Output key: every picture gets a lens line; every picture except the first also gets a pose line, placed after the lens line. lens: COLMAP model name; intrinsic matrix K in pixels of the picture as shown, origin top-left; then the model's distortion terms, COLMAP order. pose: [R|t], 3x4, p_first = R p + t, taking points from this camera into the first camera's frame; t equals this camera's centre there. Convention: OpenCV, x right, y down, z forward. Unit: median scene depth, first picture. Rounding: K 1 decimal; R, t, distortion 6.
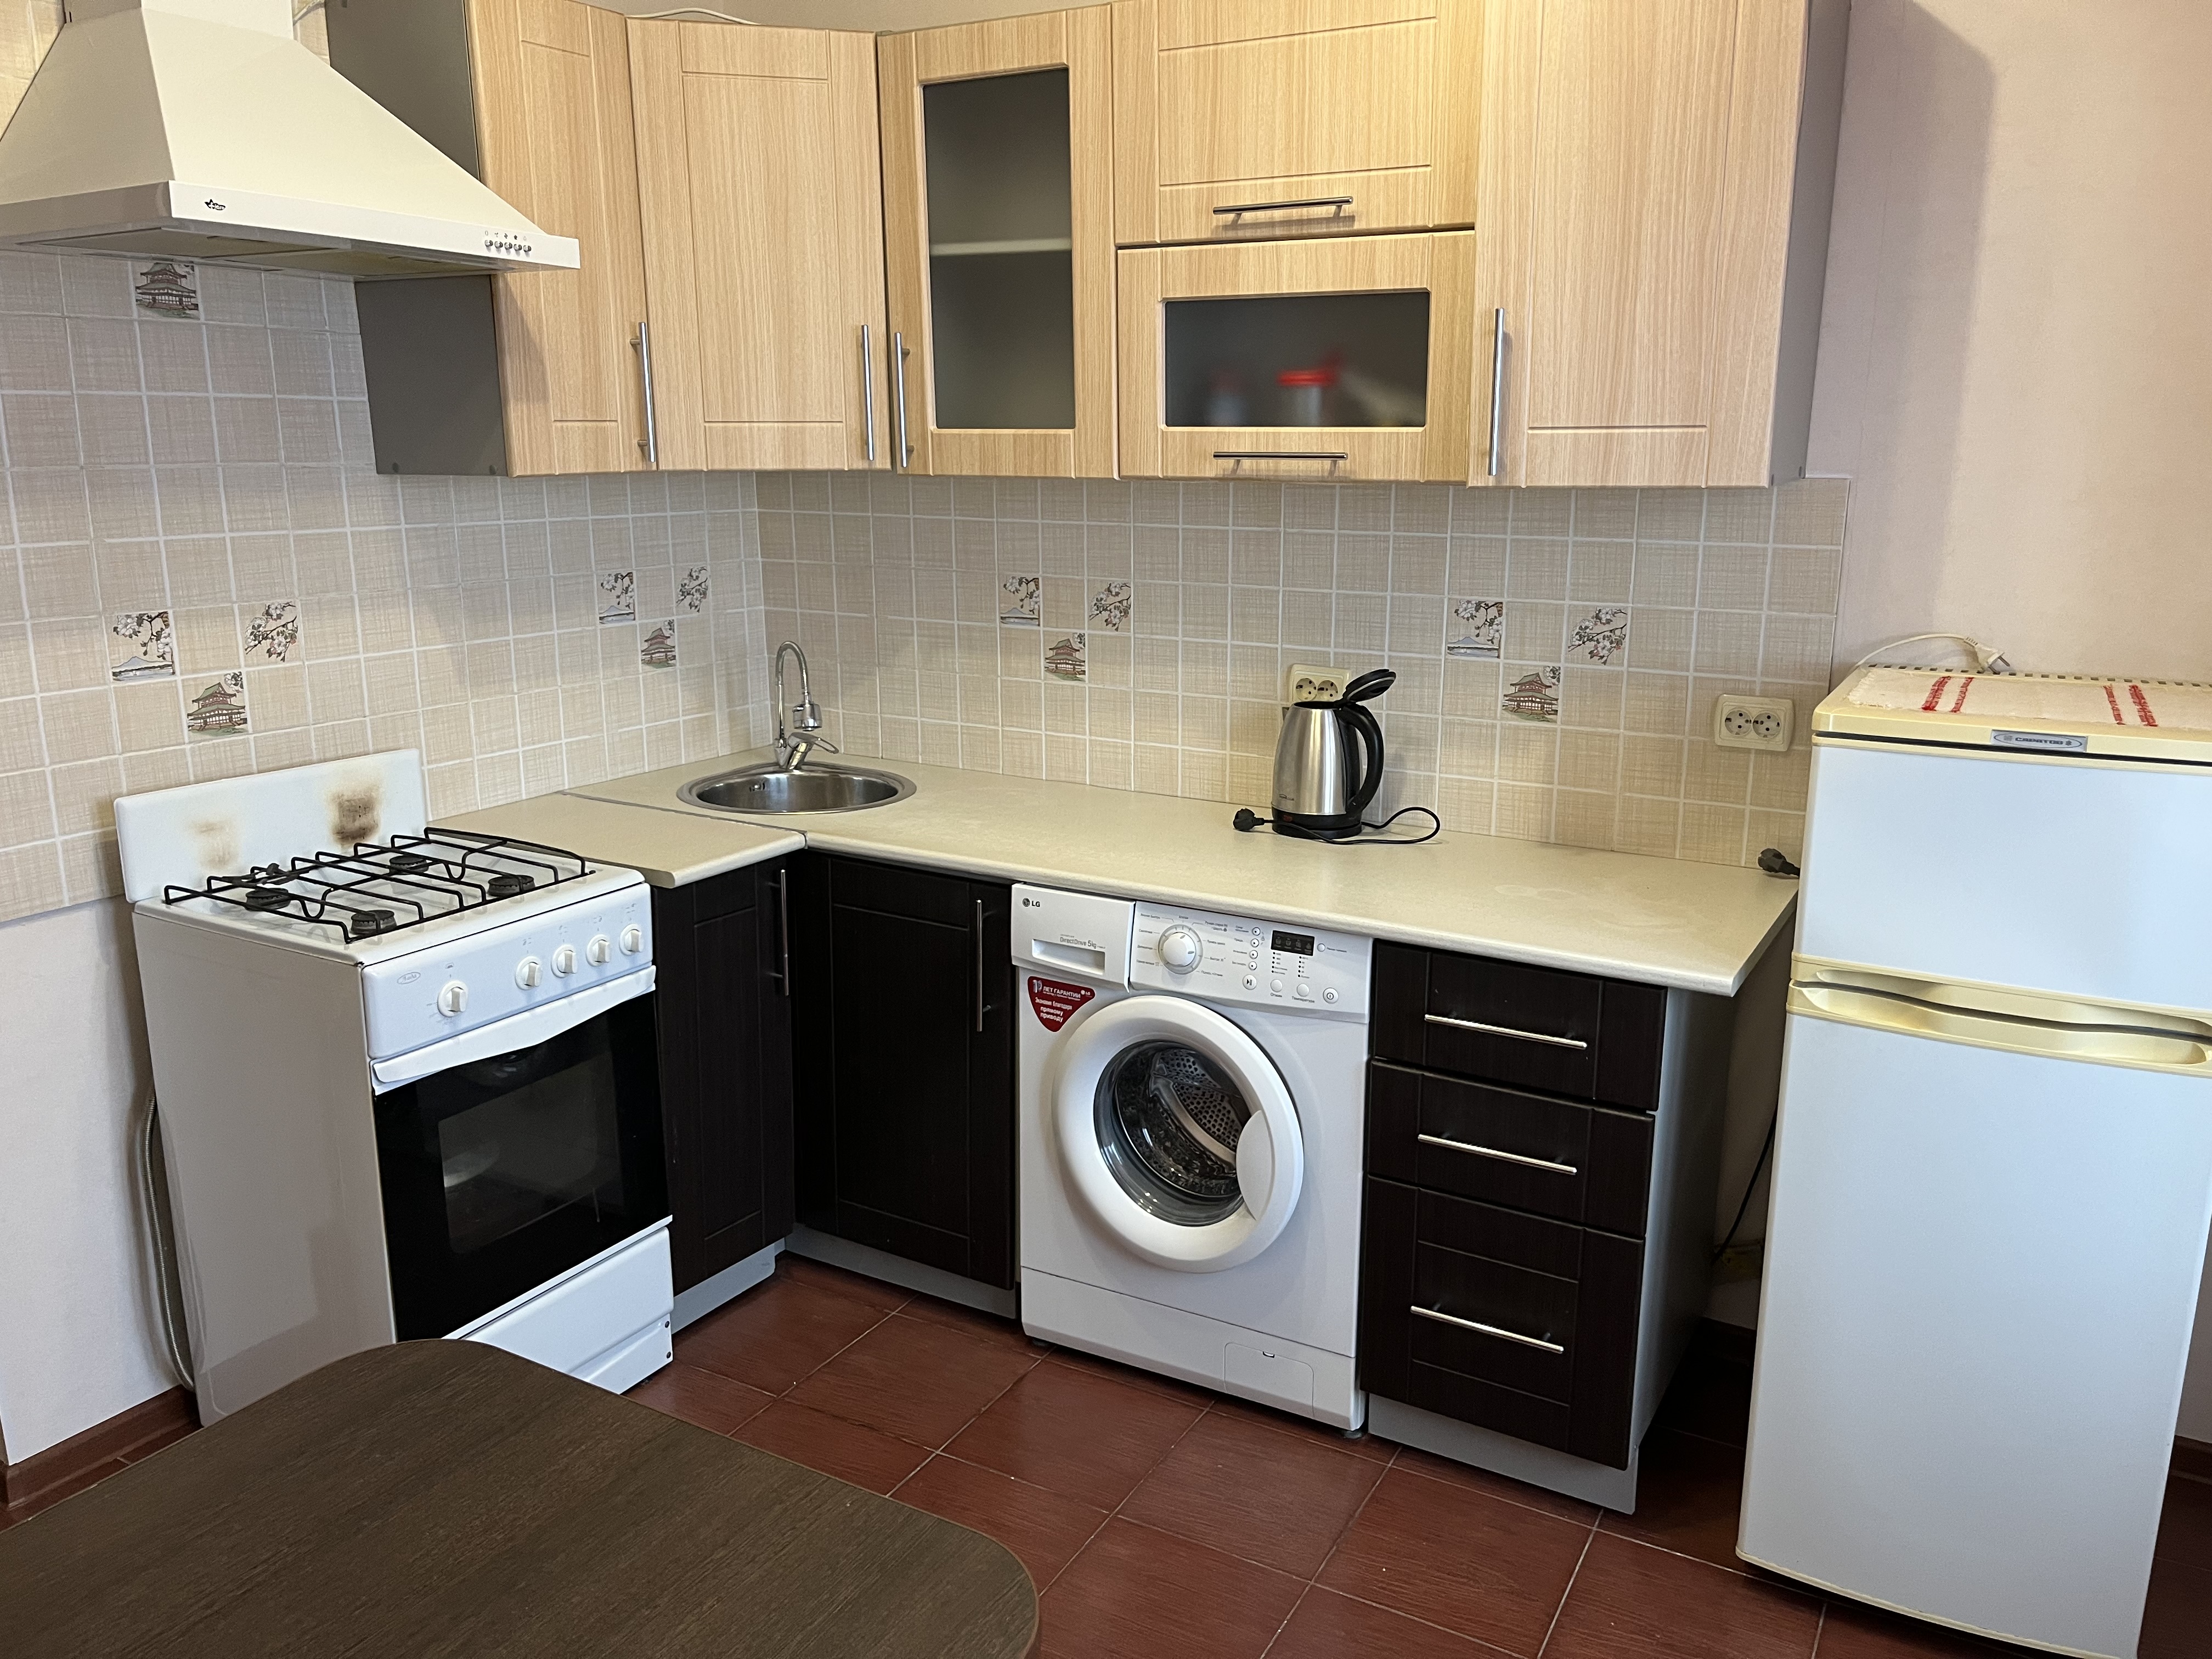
lens RADIAL K [[1683.2, 0, 1137.8], [0, 1683.2, 820.7], [0, 0, 1]] dist [0.058588, -0.088559]
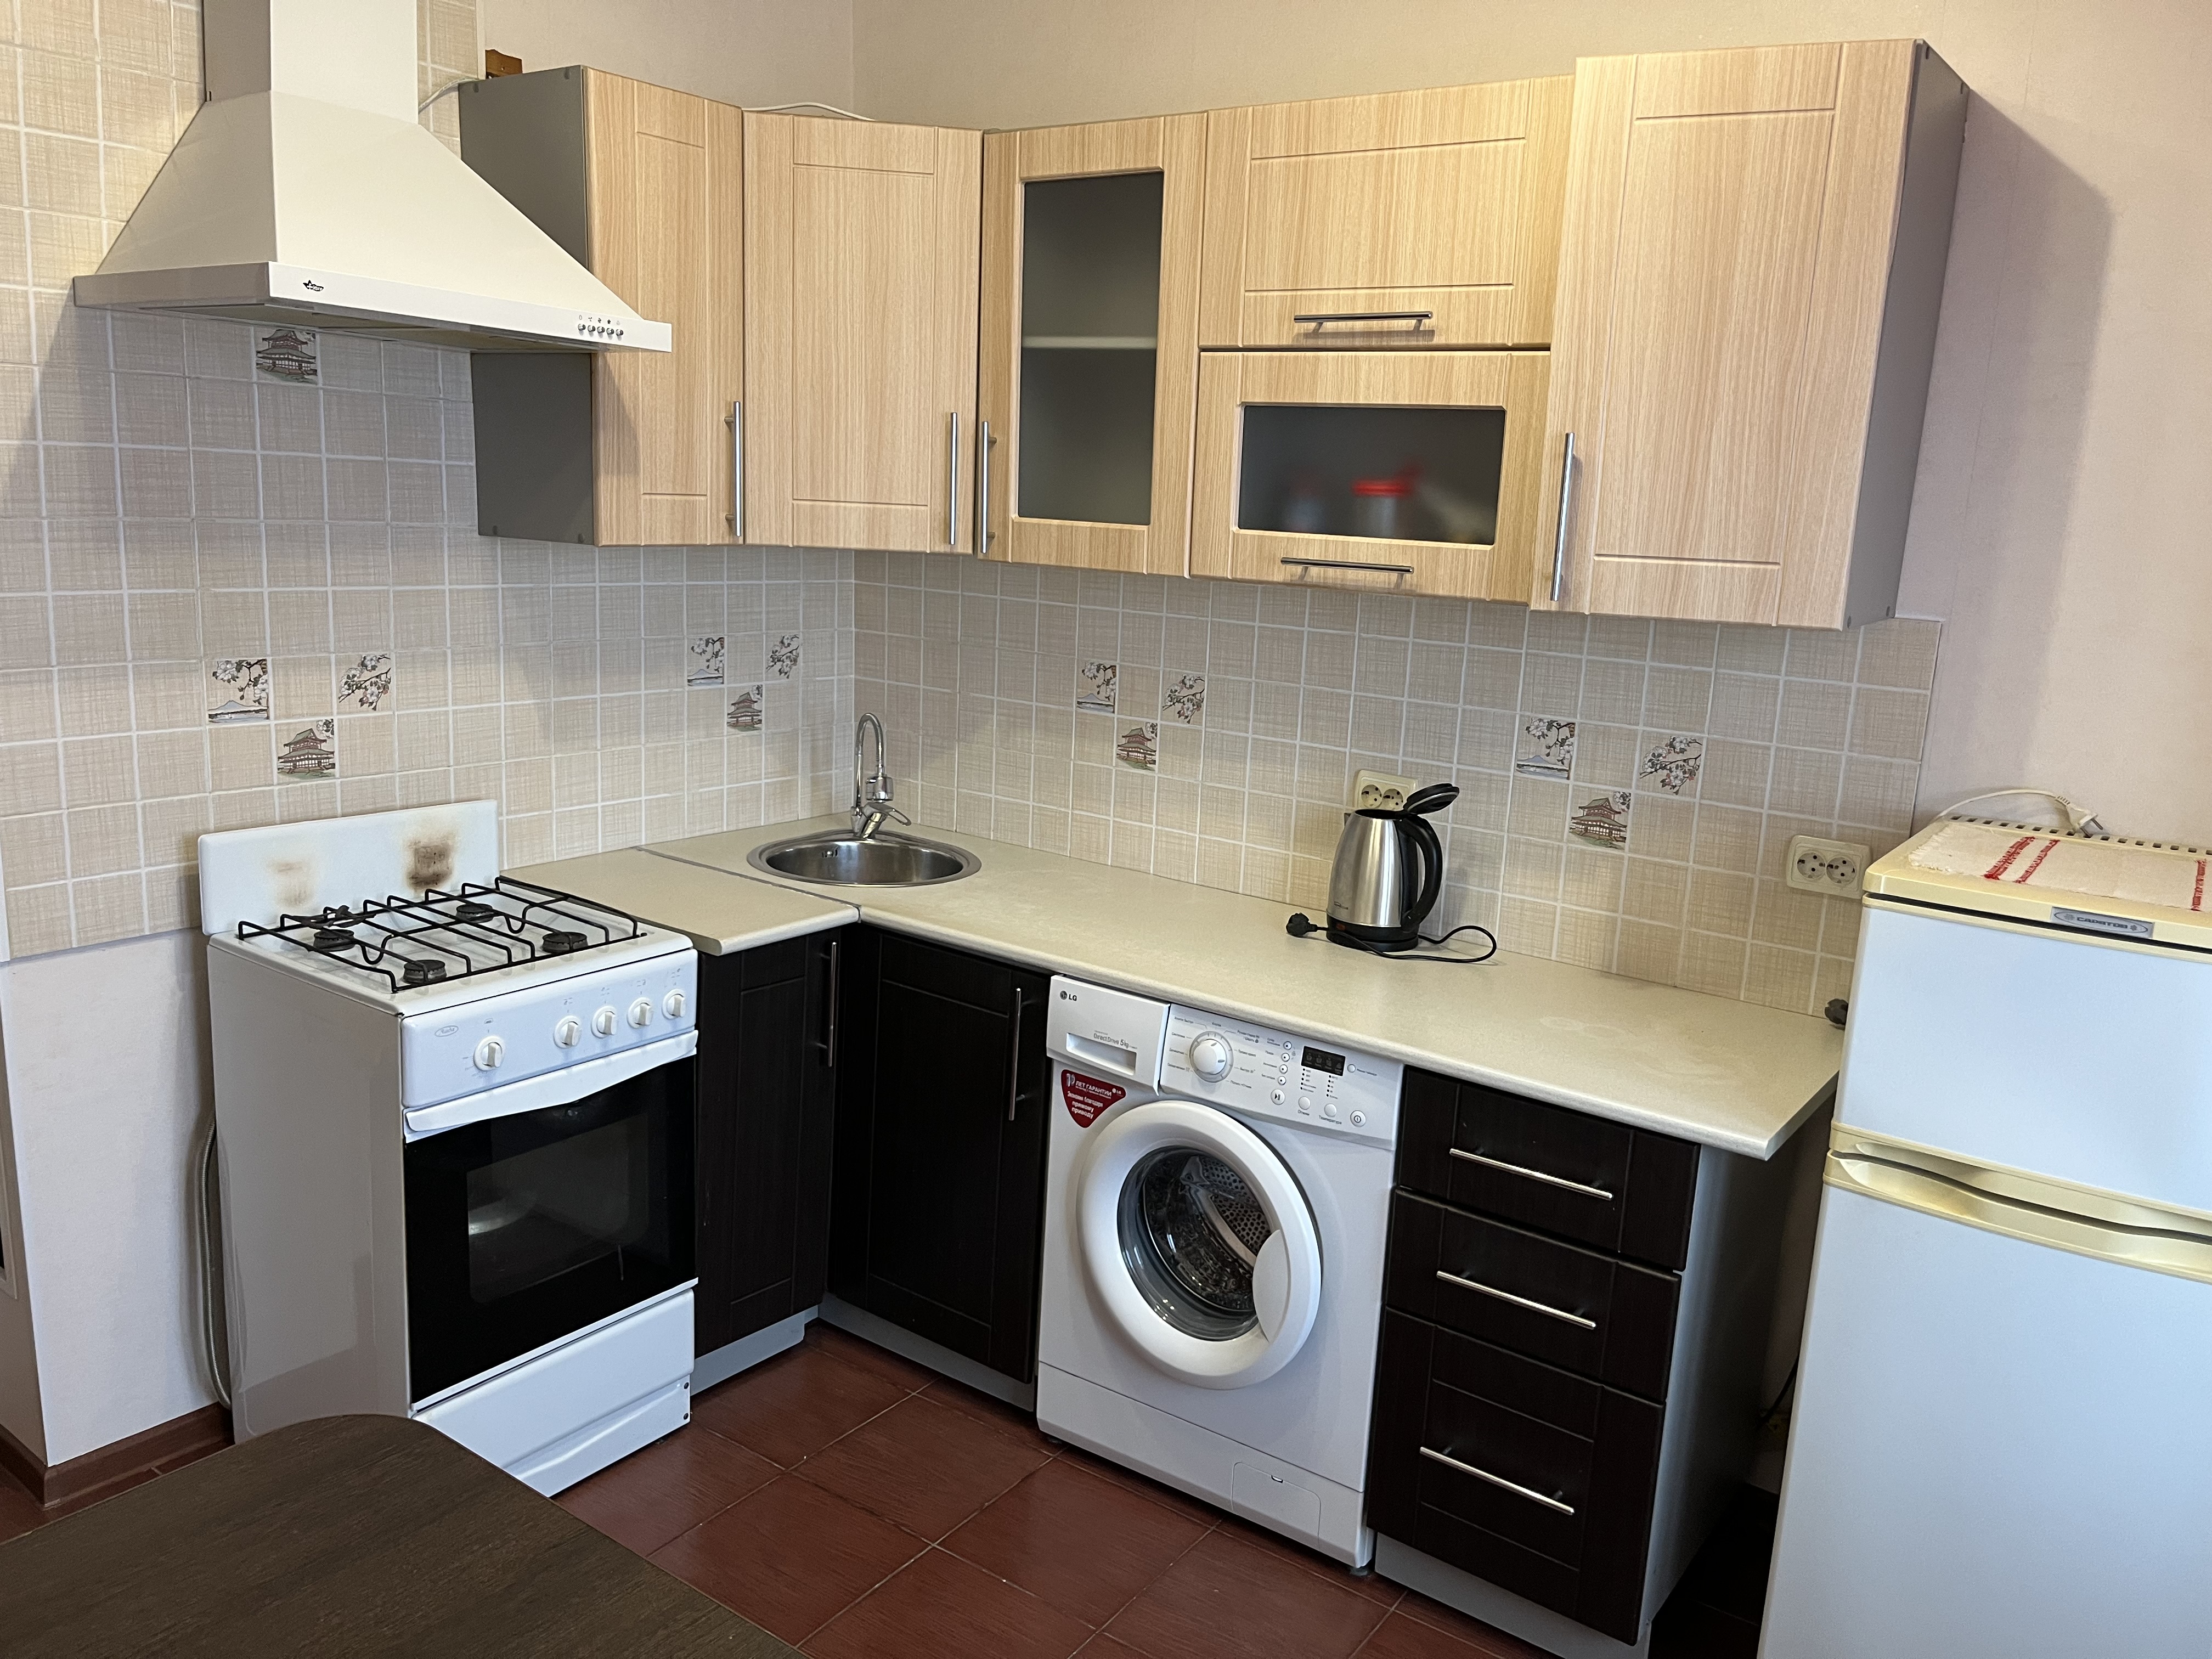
lens RADIAL K [[1683.2, 0, 1137.8], [0, 1683.2, 820.7], [0, 0, 1]] dist [0.058588, -0.088559]
pose [[0.993436, 0.066905, -0.092780, 0.063960], [-0.069634, 0.997221, -0.026491, -0.031866], [0.090750, 0.032777, 0.995334, 0.009066]]
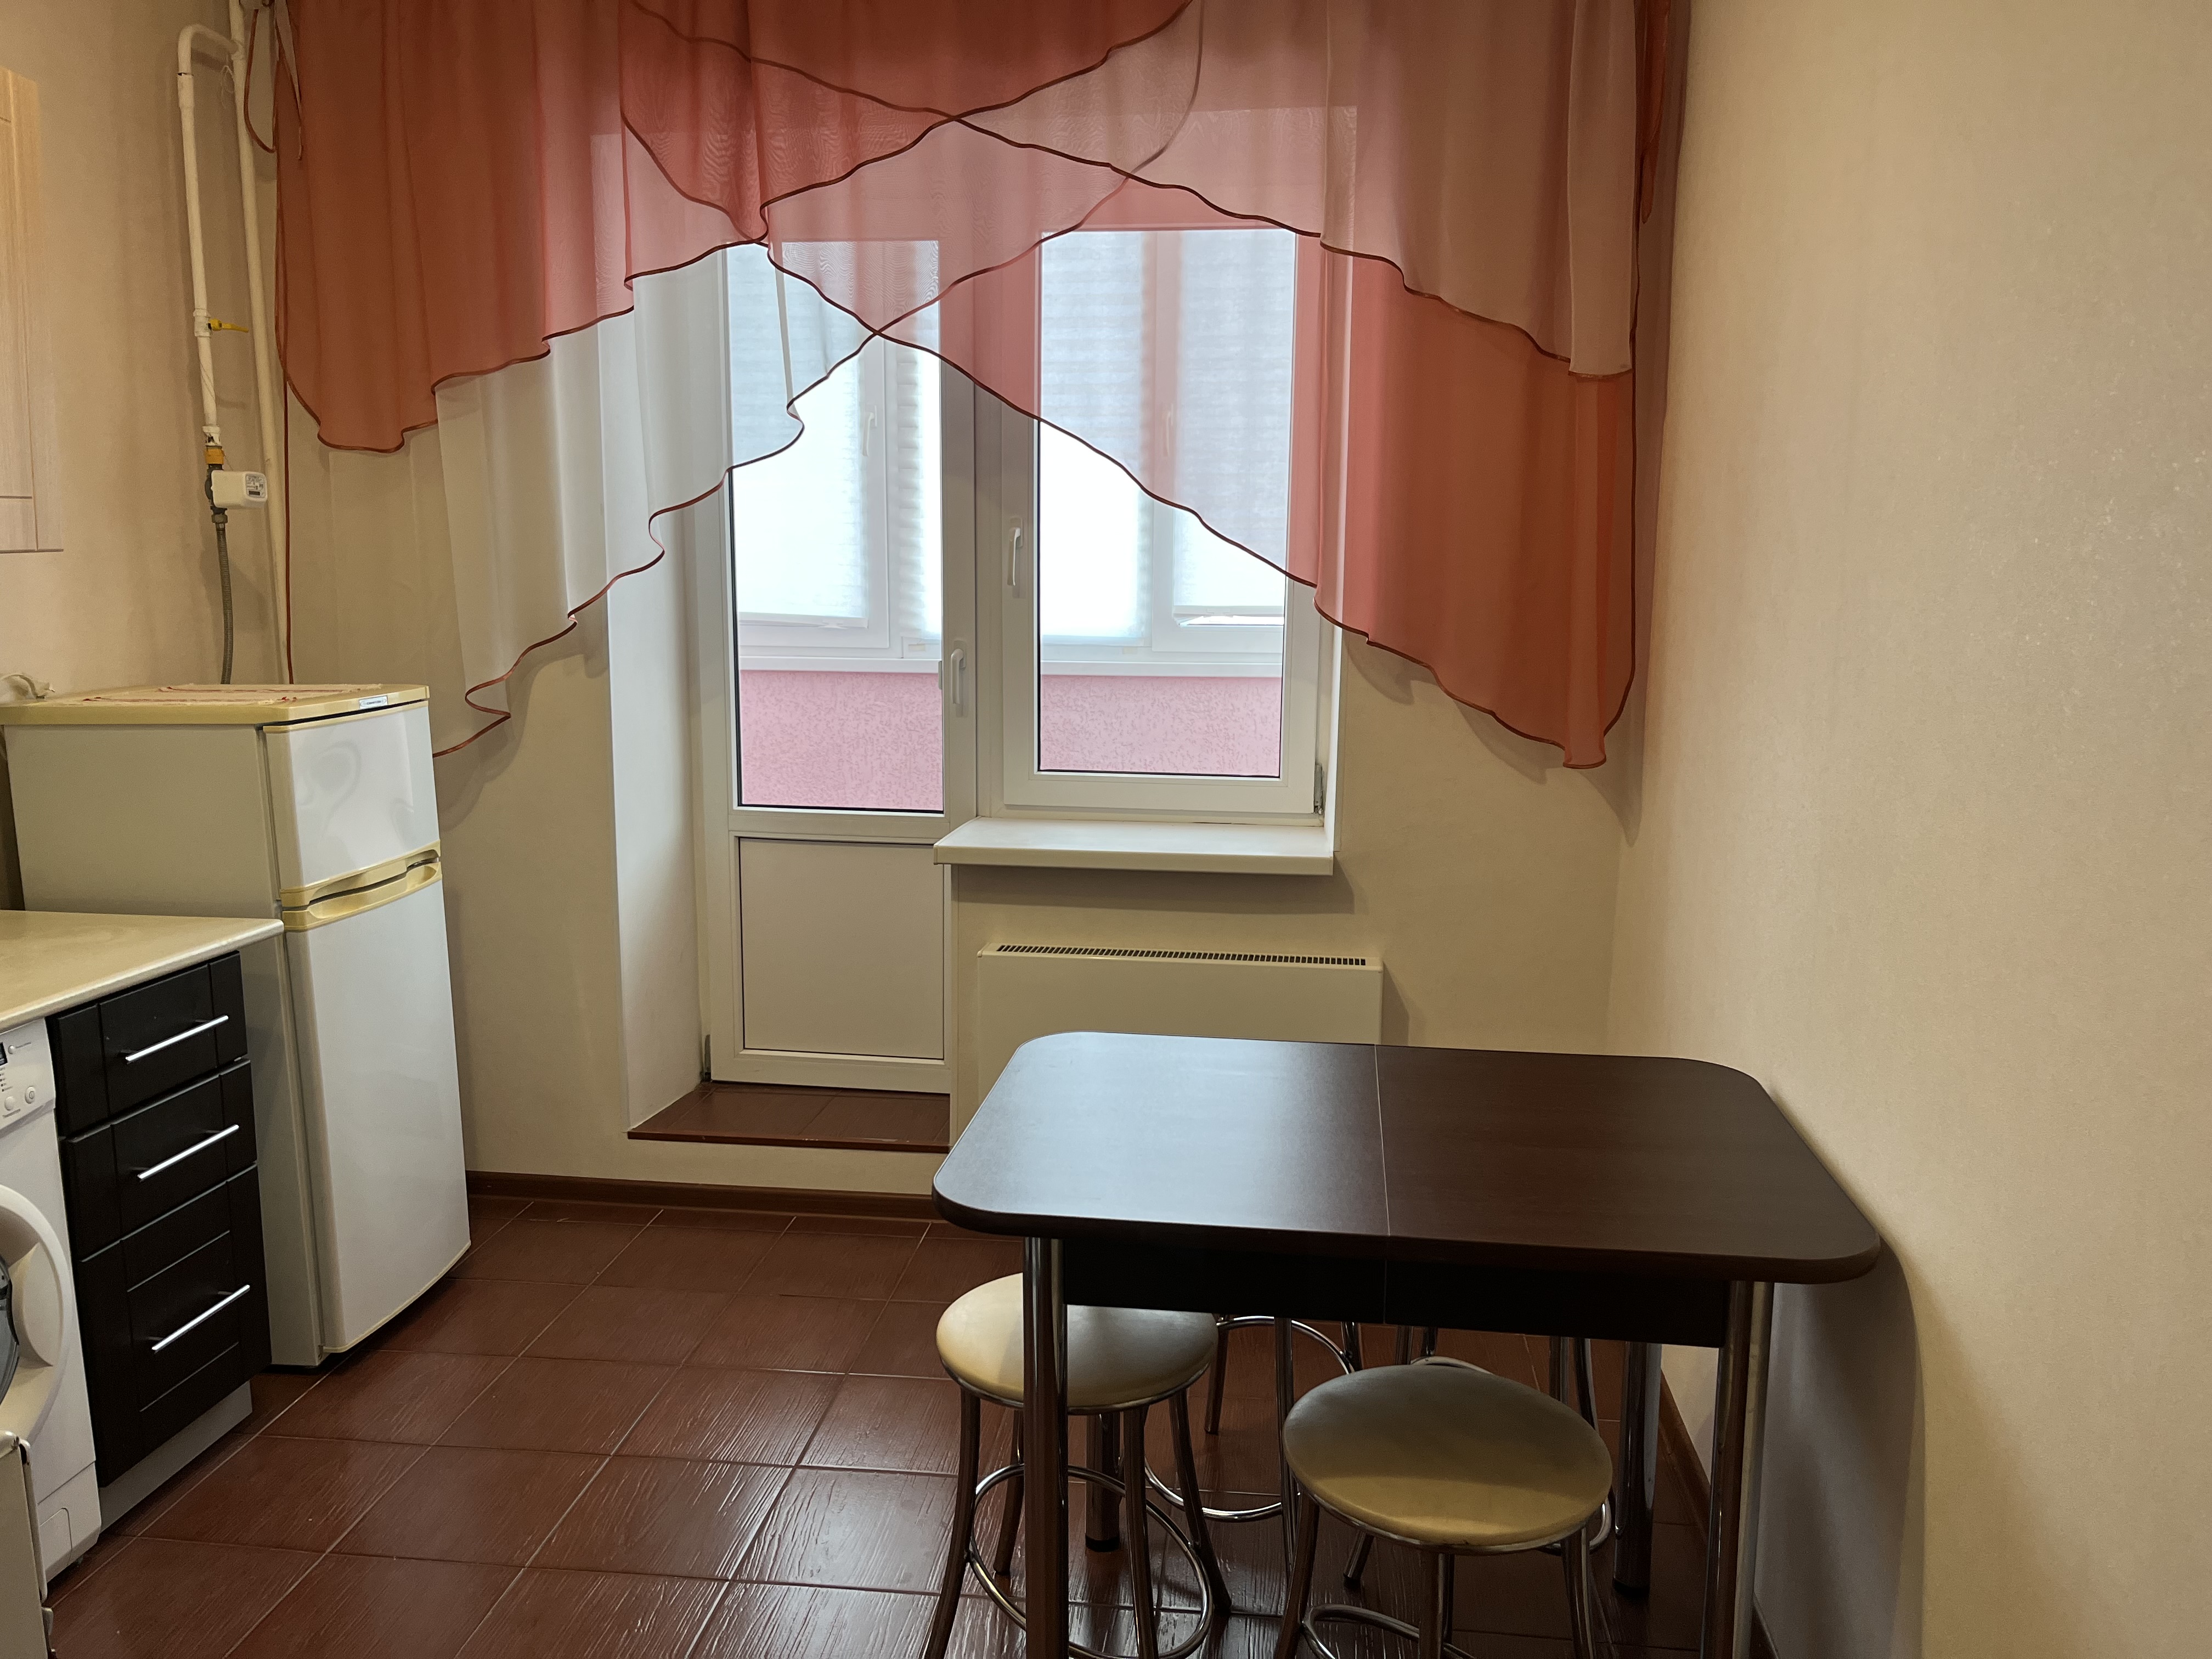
lens RADIAL K [[1683.2, 0, 1137.8], [0, 1683.2, 820.7], [0, 0, 1]] dist [0.058588, -0.088559]
pose [[-0.384285, -0.155287, 0.910061, -0.904979], [0.187671, 0.952031, 0.241695, -0.144320], [-0.903939, 0.263672, -0.336708, 0.692008]]
